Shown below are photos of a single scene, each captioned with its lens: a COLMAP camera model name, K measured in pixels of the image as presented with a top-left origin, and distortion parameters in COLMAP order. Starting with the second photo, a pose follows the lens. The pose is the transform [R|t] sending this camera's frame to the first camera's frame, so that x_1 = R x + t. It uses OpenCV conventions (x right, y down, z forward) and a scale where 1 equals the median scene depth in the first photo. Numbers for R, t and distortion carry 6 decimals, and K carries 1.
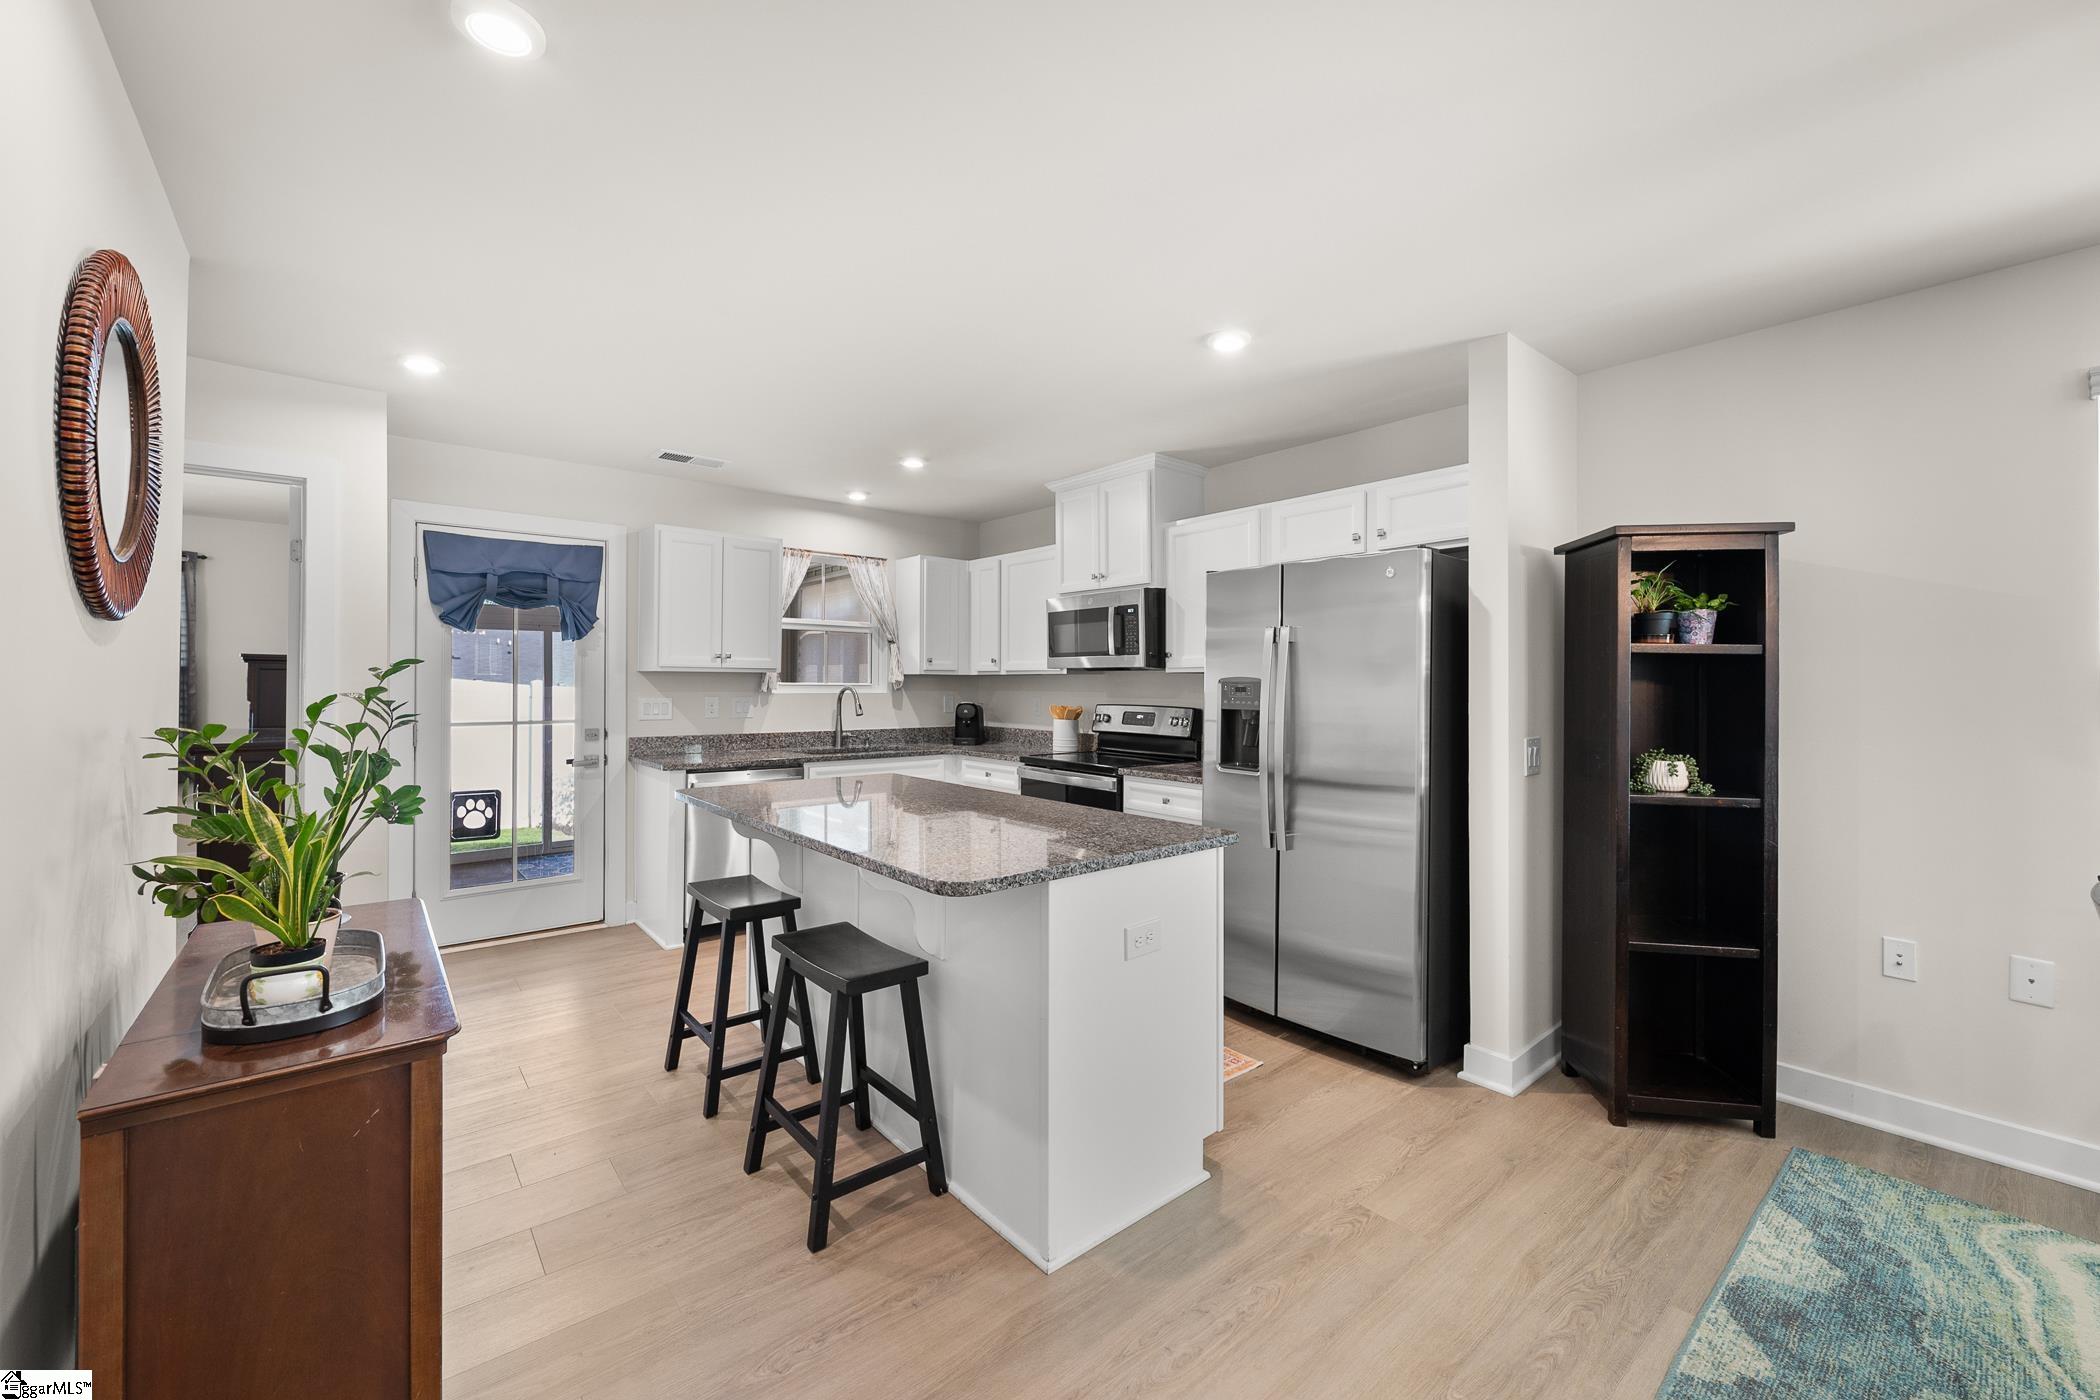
lens RADIAL K [[829.6, 0, 1063.4], [0, 829.6, 676.2], [0, 0, 1]] dist [-0.004780, 0.000201]
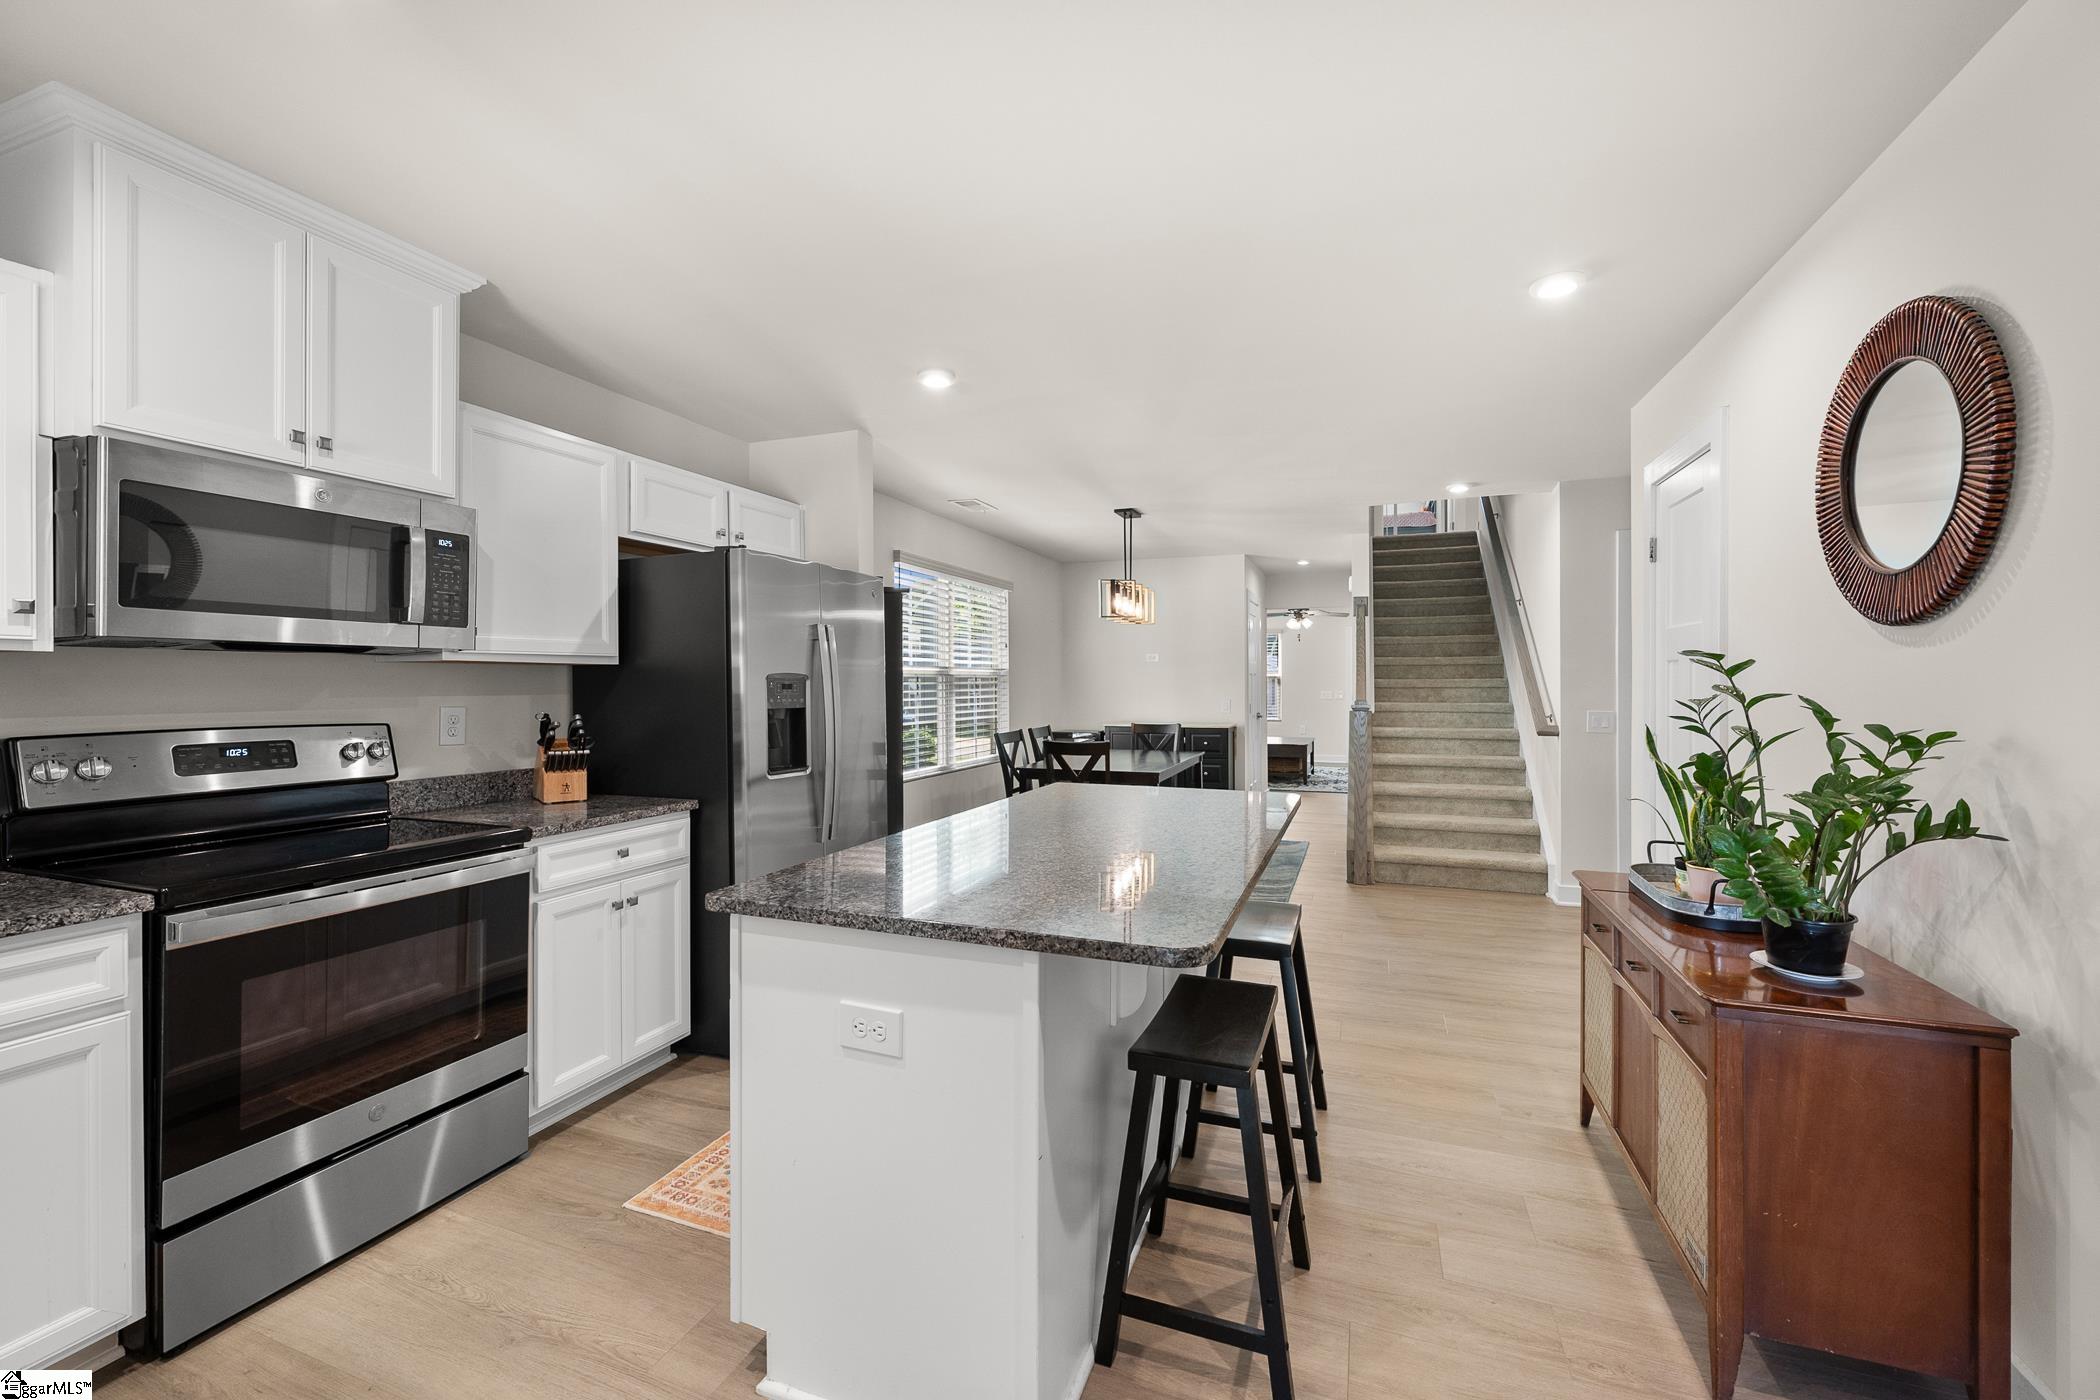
lens RADIAL K [[829.6, 0, 1034.0], [0, 829.6, 681.6], [0, 0, 1]] dist [-0.004780, 0.000201]
pose [[-0.460418, -0.000777, 0.887702, -0.938347], [-0.009156, 0.999951, -0.003874, 0.014526], [-0.887655, -0.009911, -0.460402, 1.506319]]
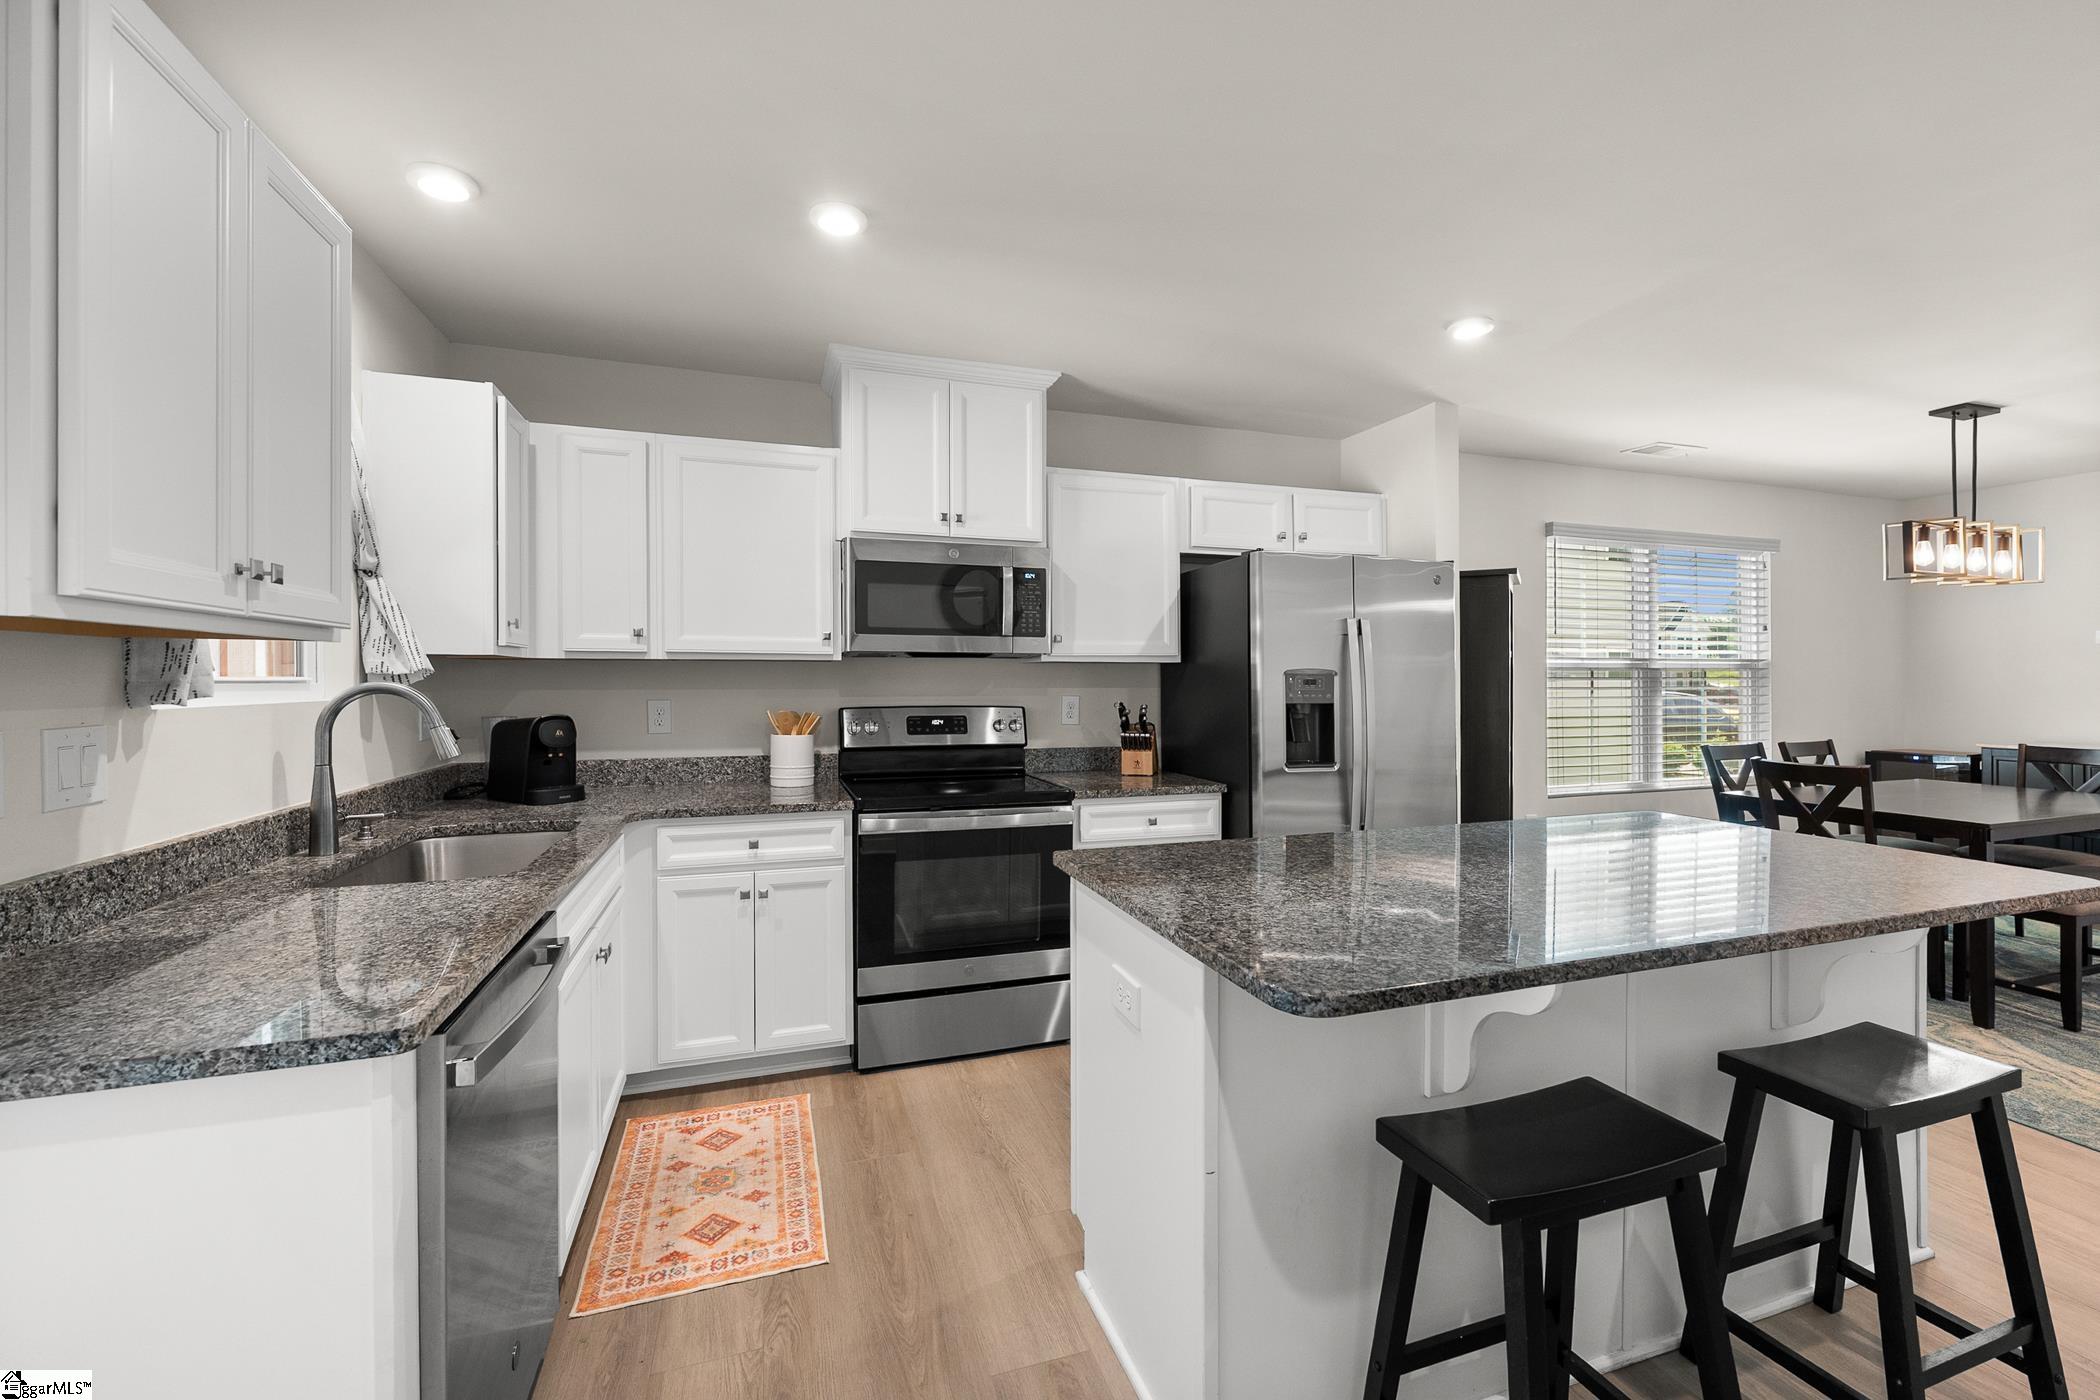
lens RADIAL K [[829.6, 0, 1059.4], [0, 829.6, 684.8], [0, 0, 1]] dist [-0.004780, 0.000201]
pose [[0.380936, -0.009464, 0.924553, -0.972022], [-0.008896, 0.999864, 0.013900, 0.010819], [-0.924559, -0.013520, 0.380800, 1.153515]]
